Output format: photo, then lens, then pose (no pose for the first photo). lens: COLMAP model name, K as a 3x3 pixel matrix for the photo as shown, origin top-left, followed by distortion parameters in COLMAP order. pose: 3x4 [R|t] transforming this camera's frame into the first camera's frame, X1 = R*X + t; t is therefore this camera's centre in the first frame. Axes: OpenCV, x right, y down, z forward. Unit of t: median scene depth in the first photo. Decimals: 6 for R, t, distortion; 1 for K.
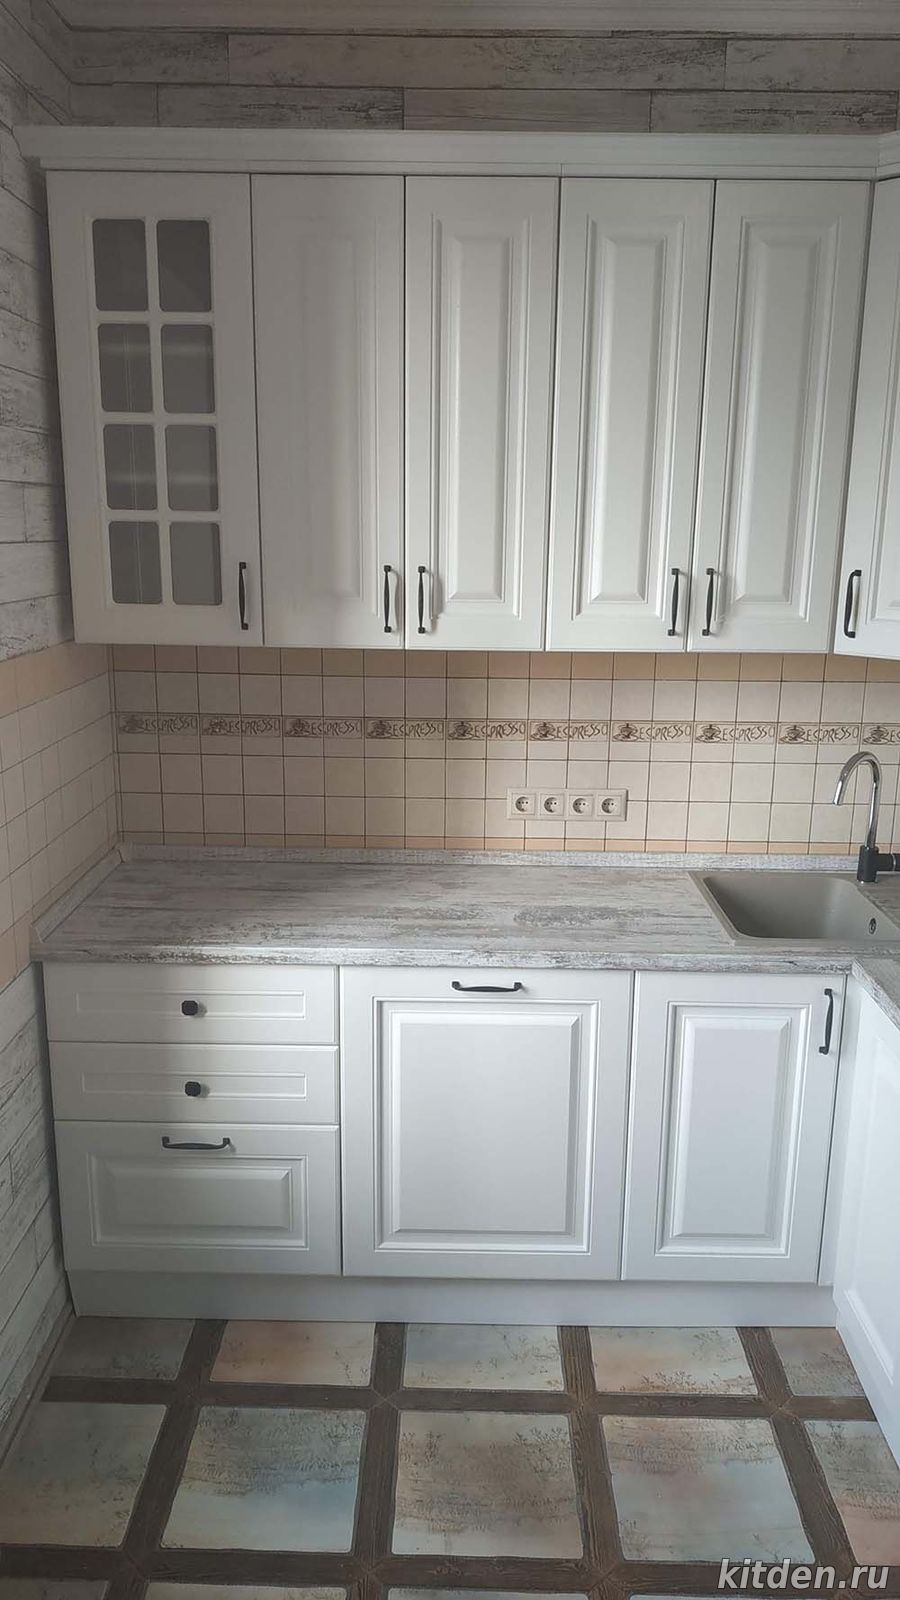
lens RADIAL K [[1138.8, 0, 440.6], [0, 1138.8, 794.1], [0, 0, 1]] dist [0.017938, -0.036476]
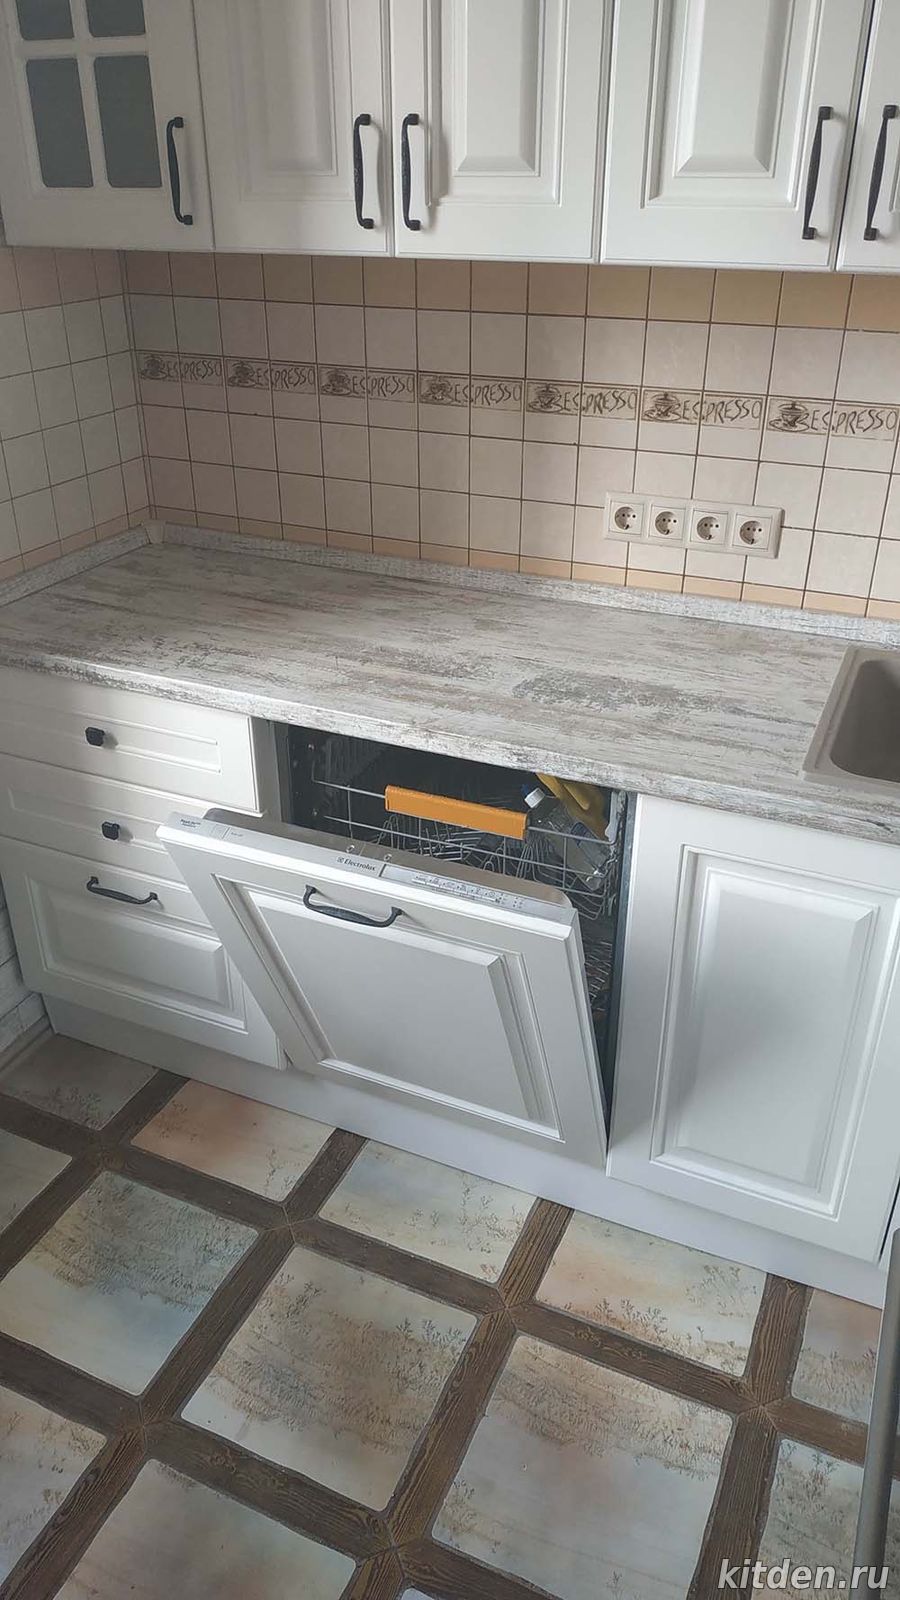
lens RADIAL K [[1138.8, 0, 437.3], [0, 1138.8, 798.8], [0, 0, 1]] dist [0.017938, -0.036476]
pose [[0.918822, 0.180425, -0.351018, 0.282825], [-0.080228, 0.956204, 0.281491, -0.016059], [0.386433, -0.230479, 0.893056, 0.351331]]
